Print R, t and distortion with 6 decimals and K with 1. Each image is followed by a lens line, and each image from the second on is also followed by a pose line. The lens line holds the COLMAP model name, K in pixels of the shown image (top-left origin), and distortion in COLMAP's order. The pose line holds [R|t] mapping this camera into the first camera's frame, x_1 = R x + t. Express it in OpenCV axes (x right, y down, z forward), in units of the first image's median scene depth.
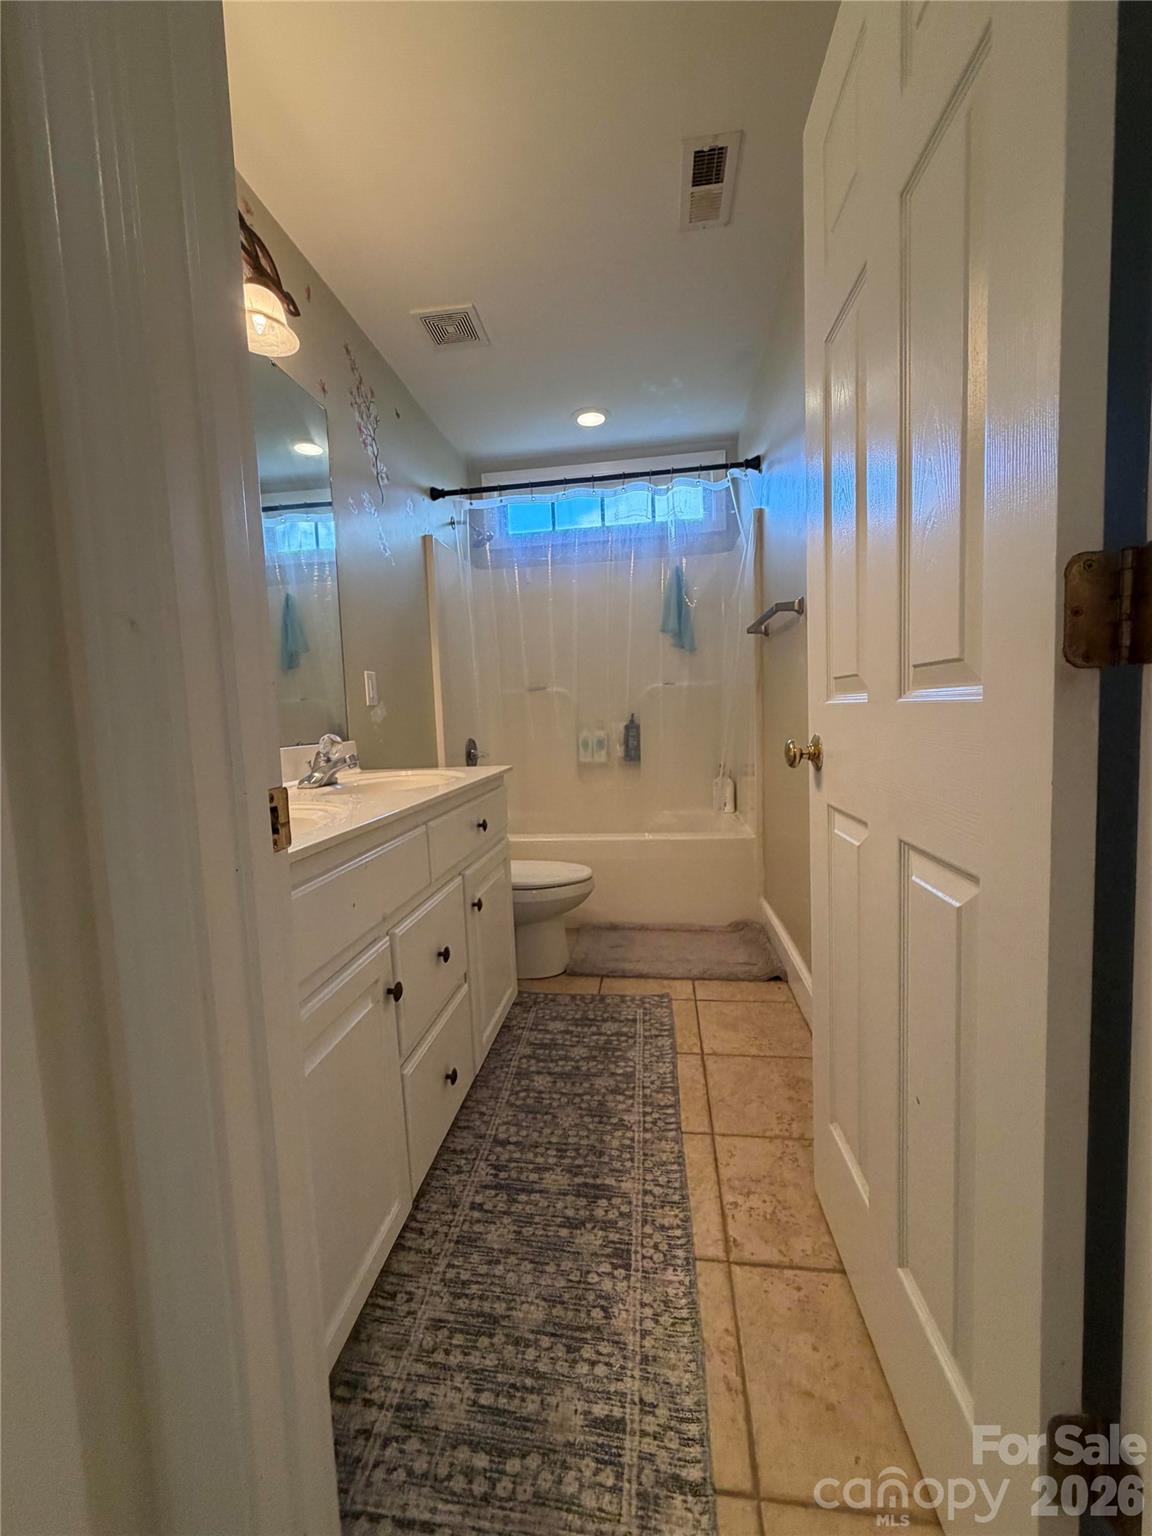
lens RADIAL K [[612.8, 0, 573.6], [0, 612.8, 761.2], [0, 0, 1]] dist [-0.001347, 0.000272]
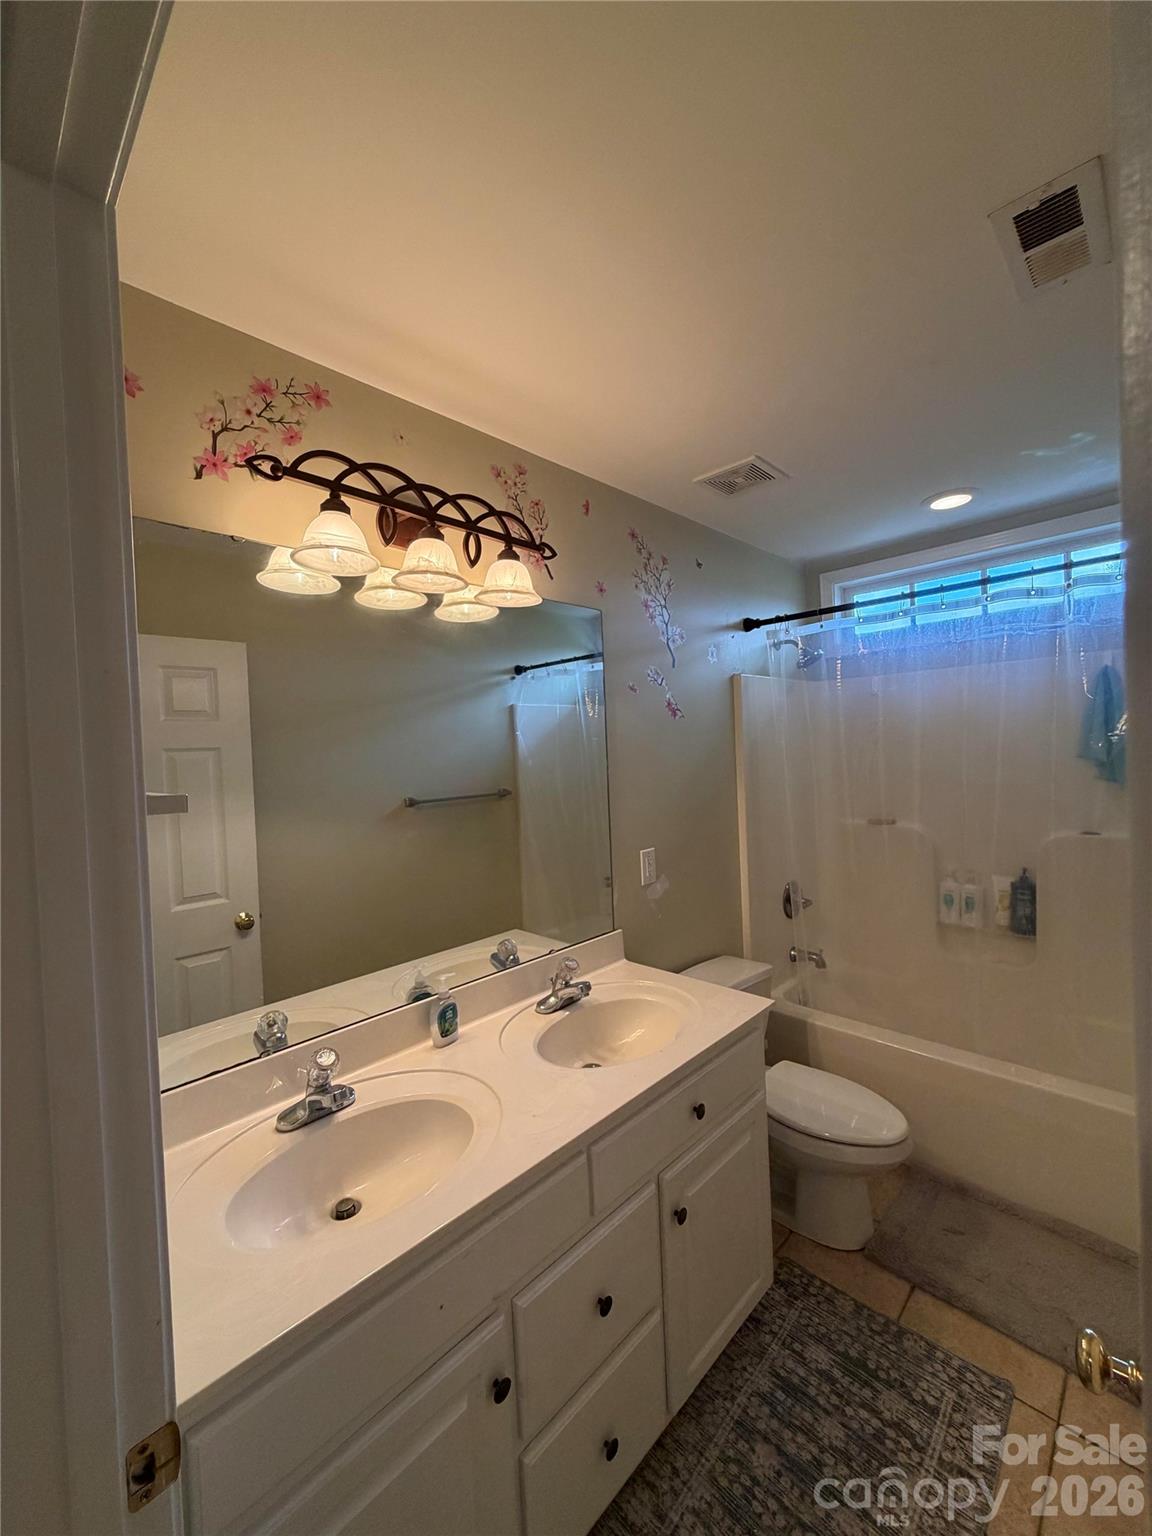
lens RADIAL K [[612.8, 0, 573.6], [0, 612.8, 761.2], [0, 0, 1]] dist [-0.001347, 0.000272]
pose [[0.800780, 0.016753, -0.598724, 0.159022], [-0.039448, 0.998914, -0.024810, -0.262492], [0.597658, 0.043486, 0.800571, 0.143424]]
